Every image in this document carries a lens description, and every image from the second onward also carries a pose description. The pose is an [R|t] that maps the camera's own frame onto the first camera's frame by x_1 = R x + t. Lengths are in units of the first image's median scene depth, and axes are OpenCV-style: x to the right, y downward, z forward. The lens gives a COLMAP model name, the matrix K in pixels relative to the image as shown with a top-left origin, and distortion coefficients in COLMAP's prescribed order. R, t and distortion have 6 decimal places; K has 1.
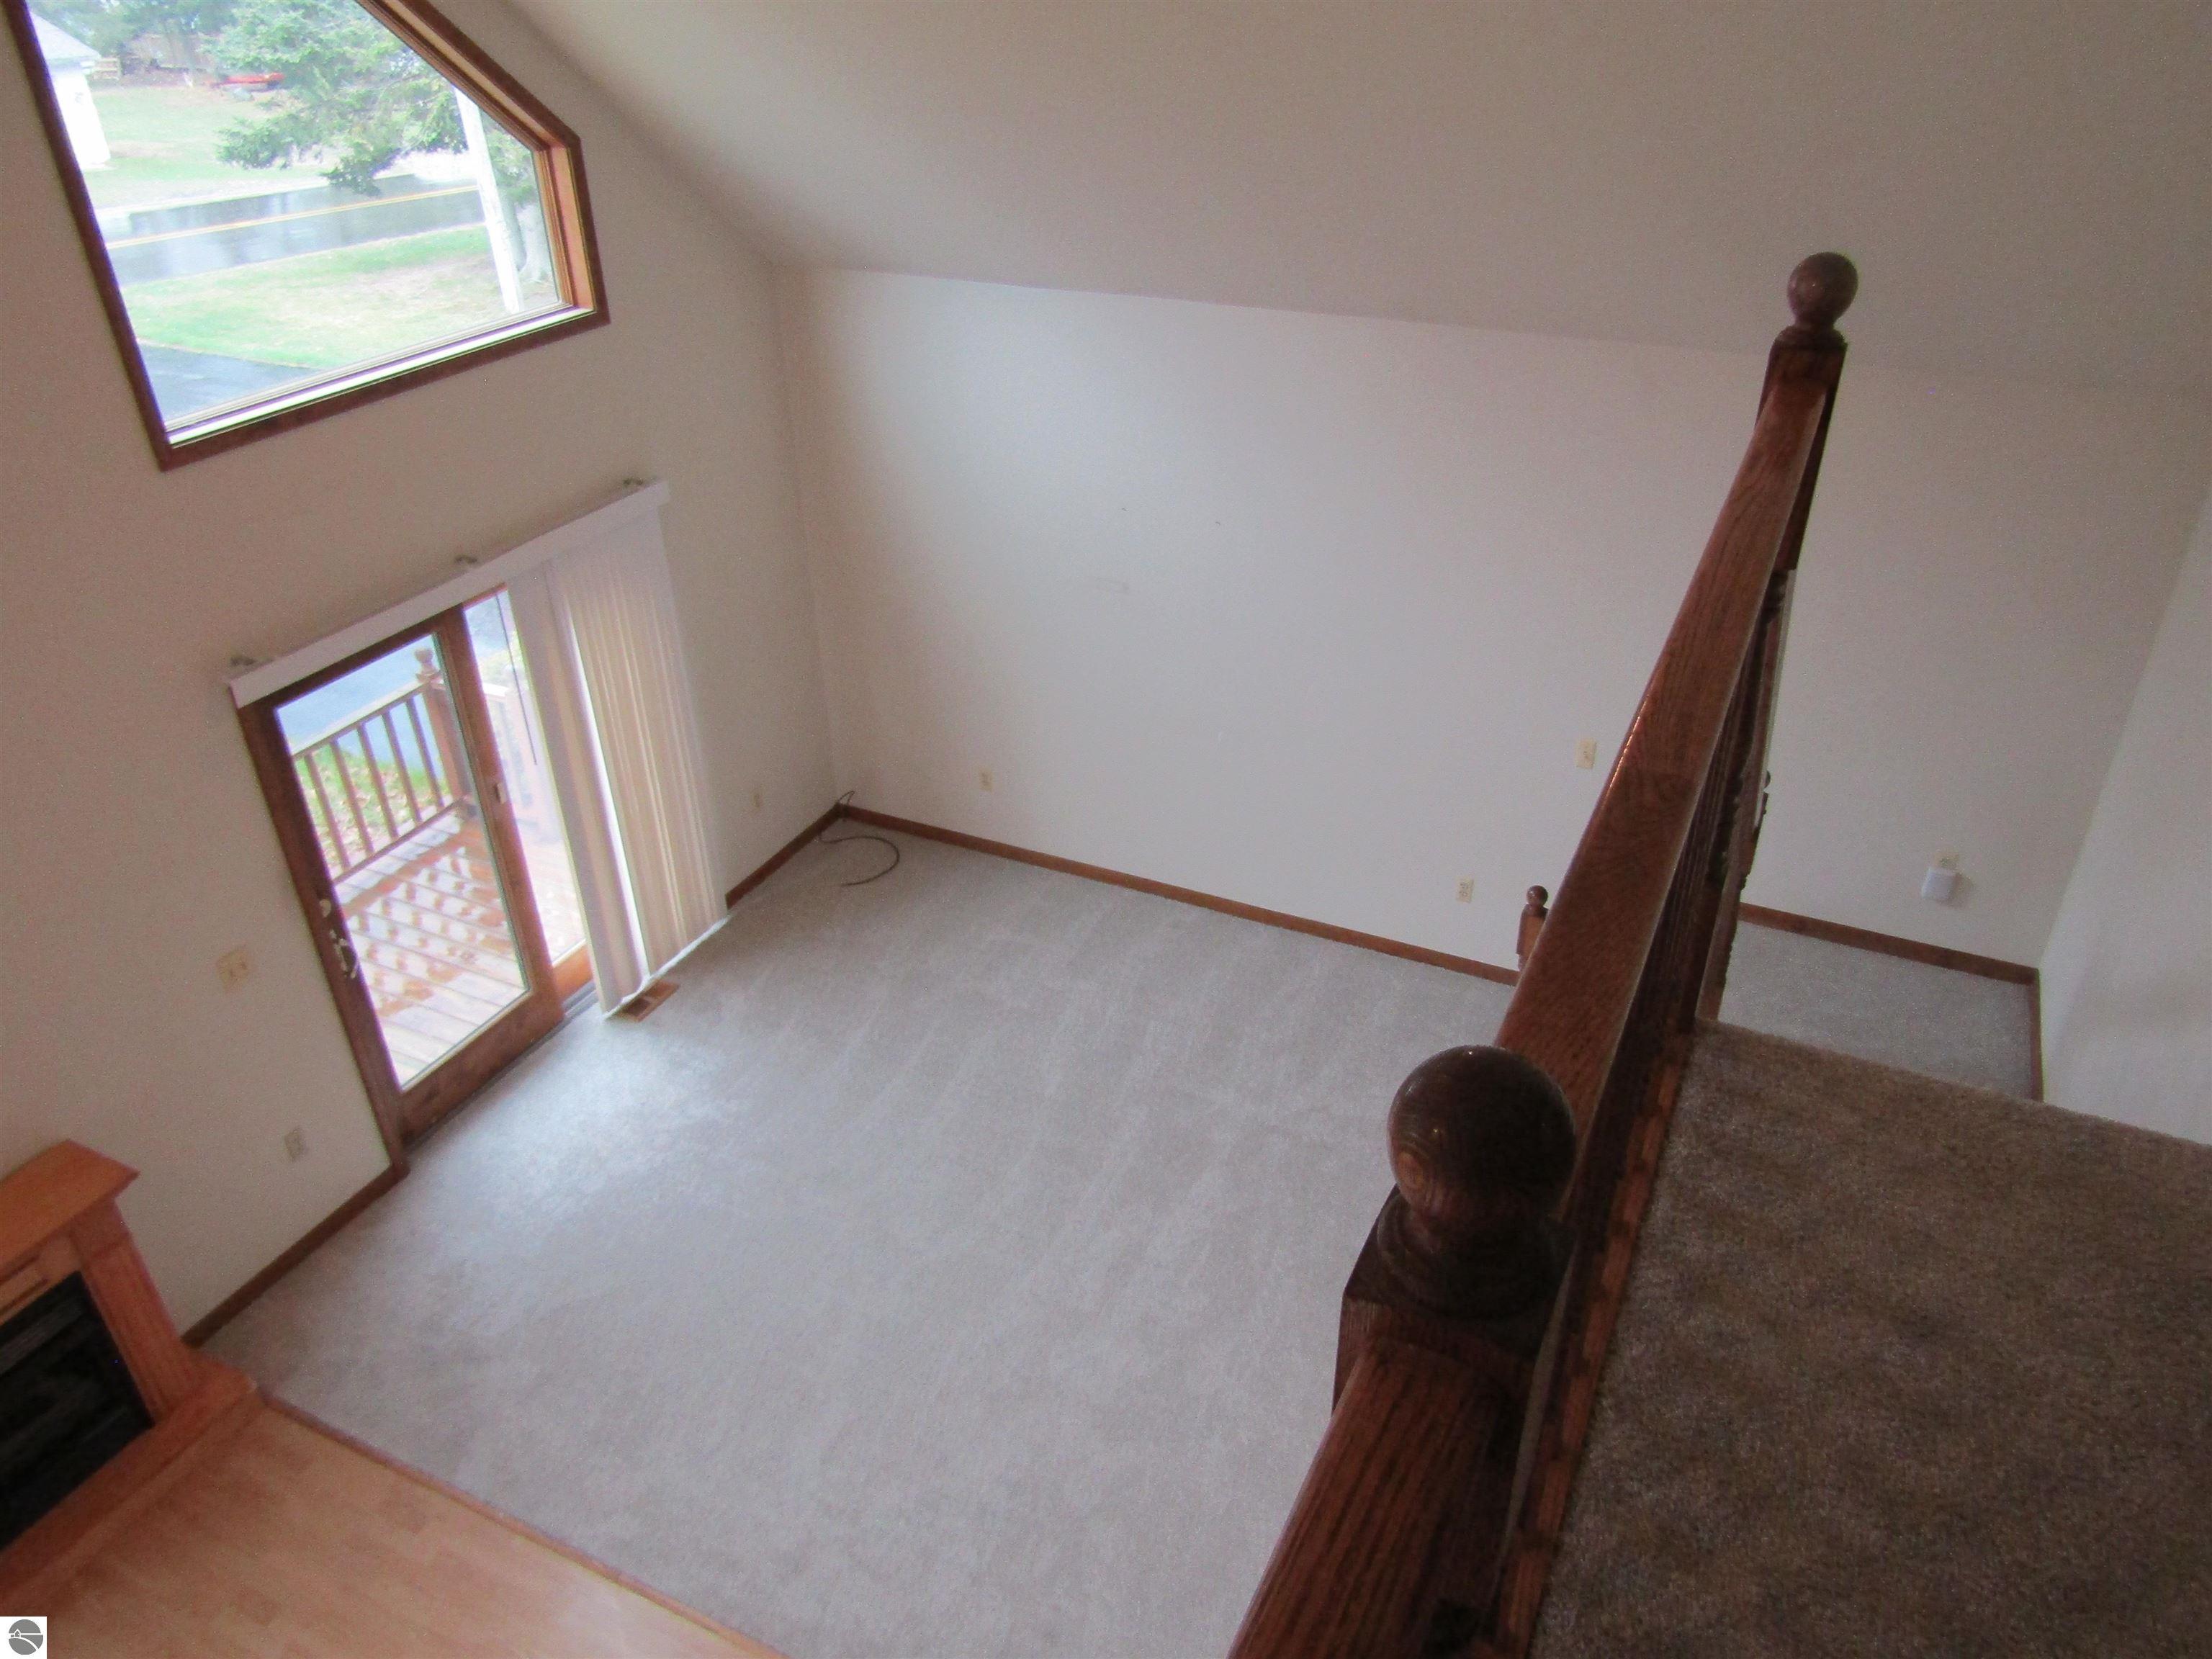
lens RADIAL K [[1569.7, 0, 1107.5], [0, 1569.7, 830.7], [0, 0, 1]] dist [-0.011674, 0.006837]
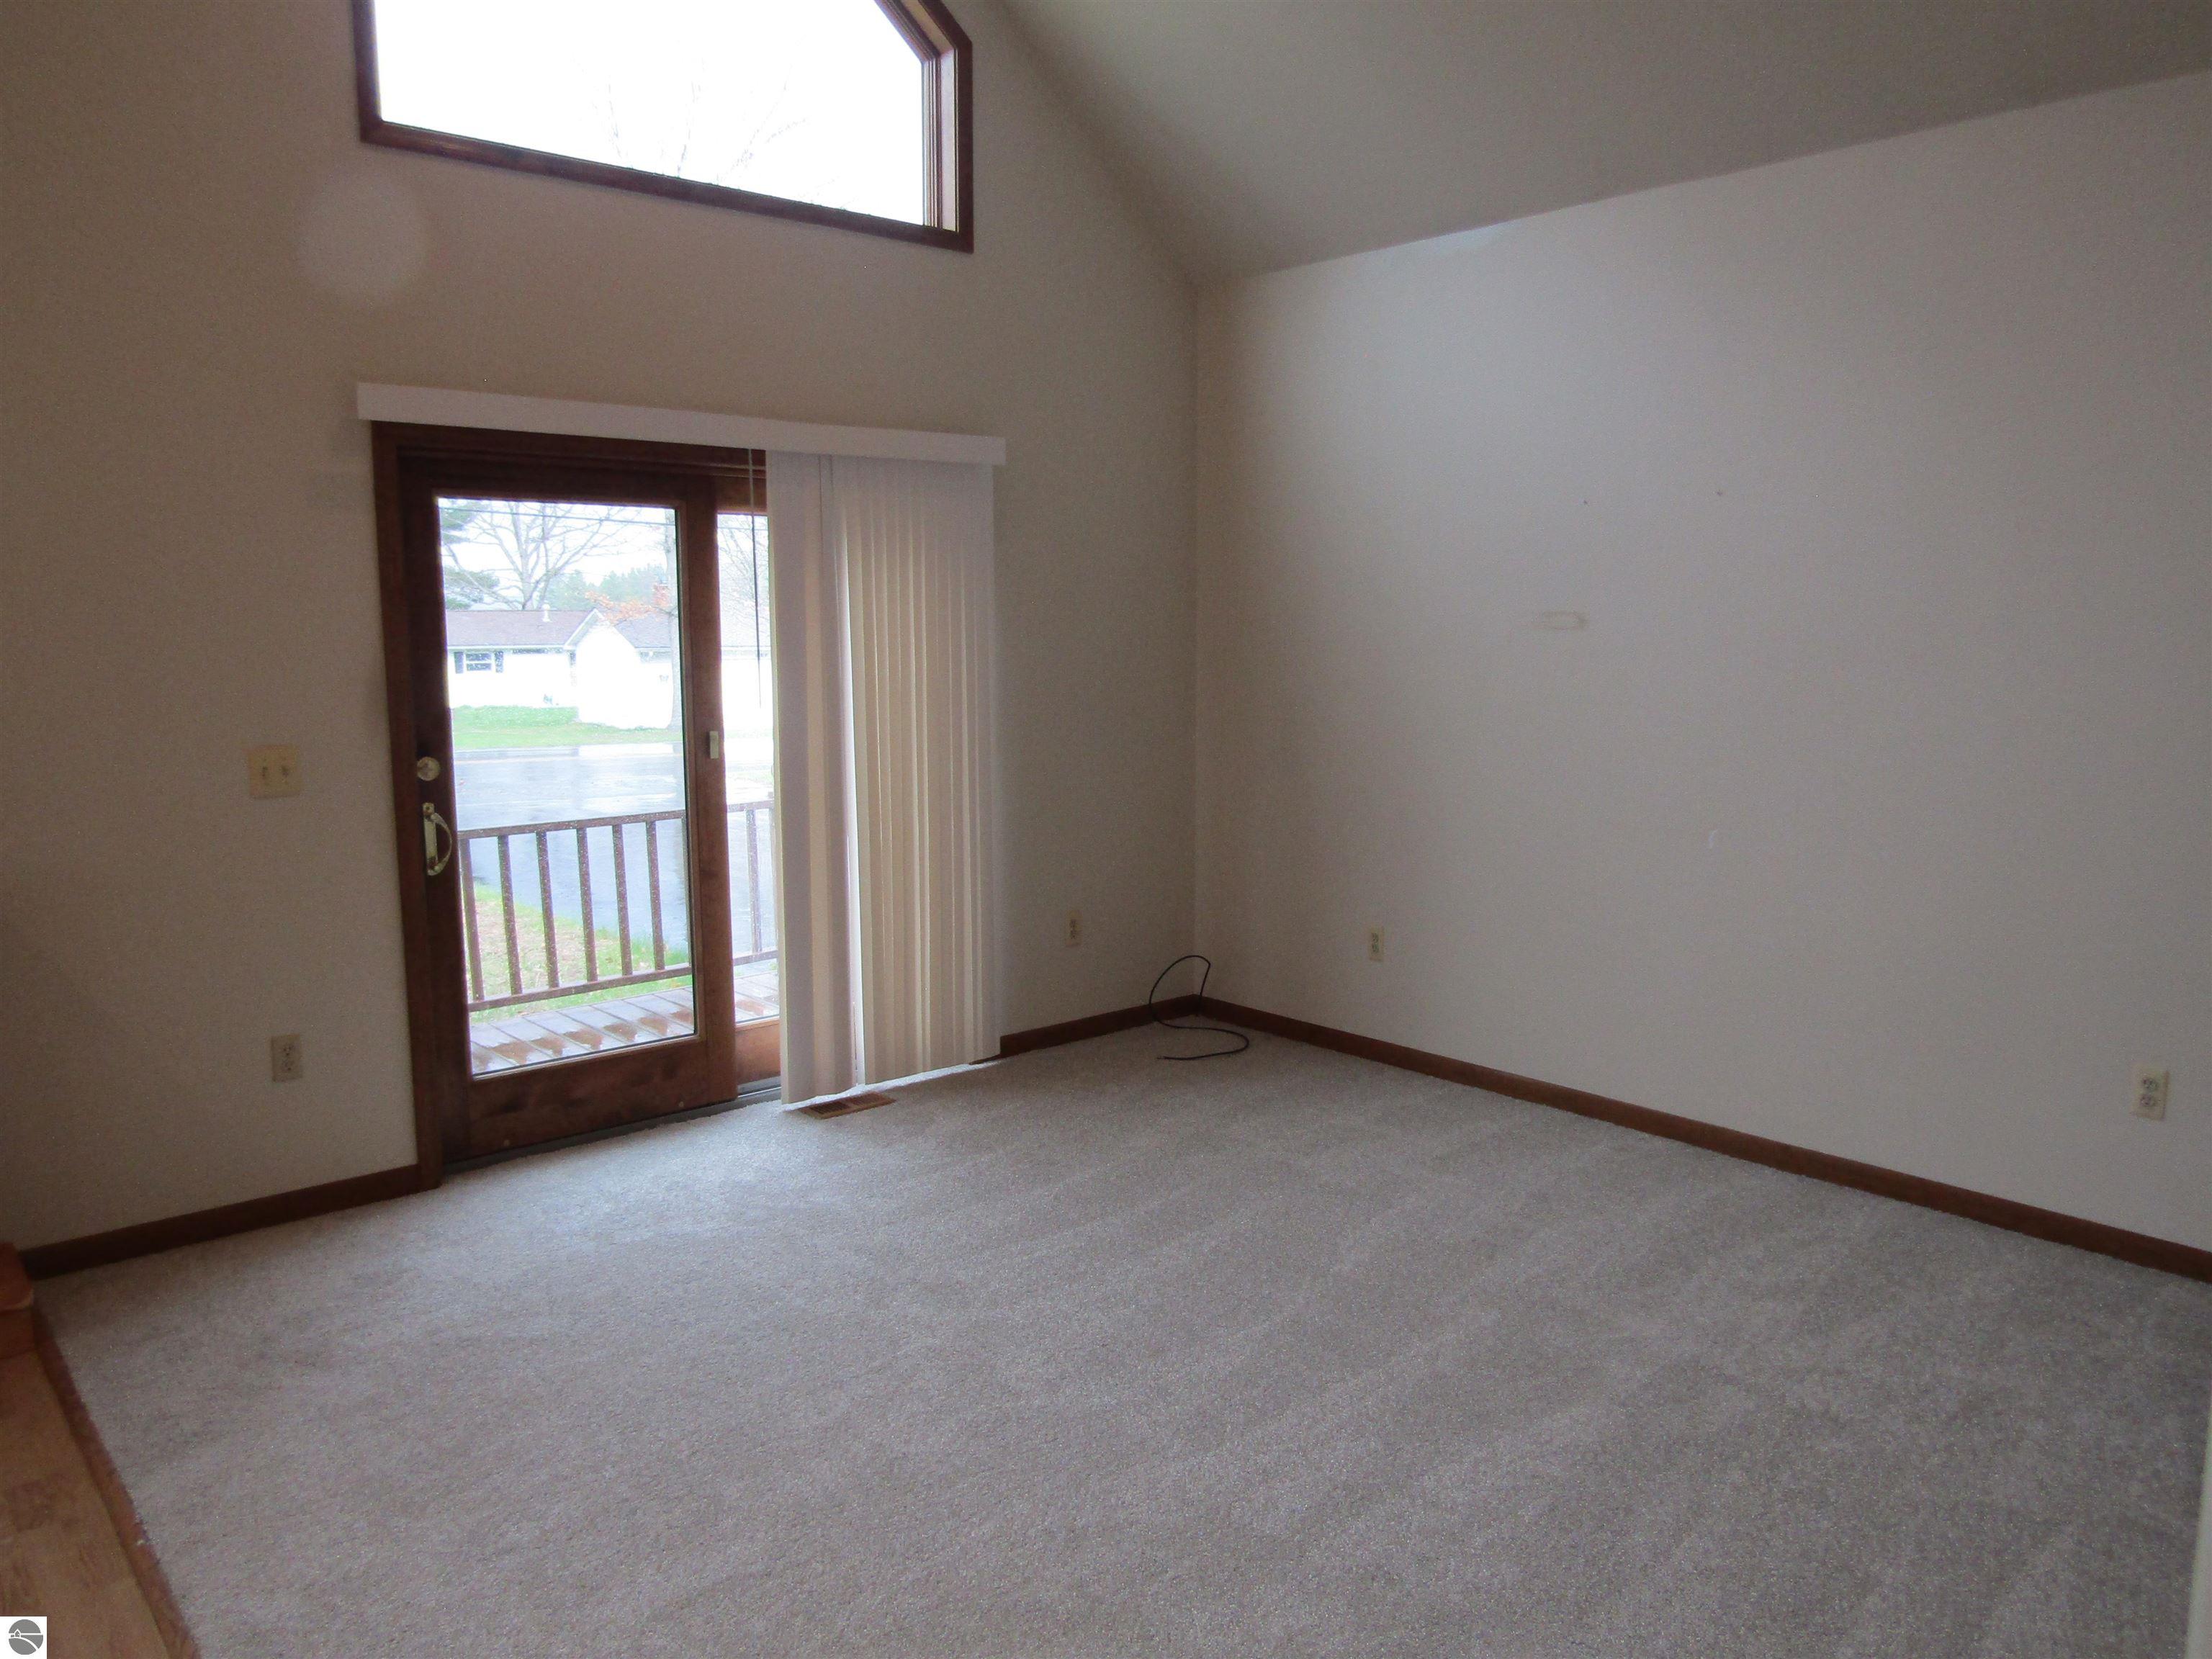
lens RADIAL K [[1569.7, 0, 1105.6], [0, 1569.7, 829.7], [0, 0, 1]] dist [-0.011674, 0.006837]
pose [[0.920874, 0.066912, -0.384076, 0.100291], [-0.212966, 0.911522, -0.351813, 0.246391], [0.326553, 0.405771, 0.853647, 0.398336]]
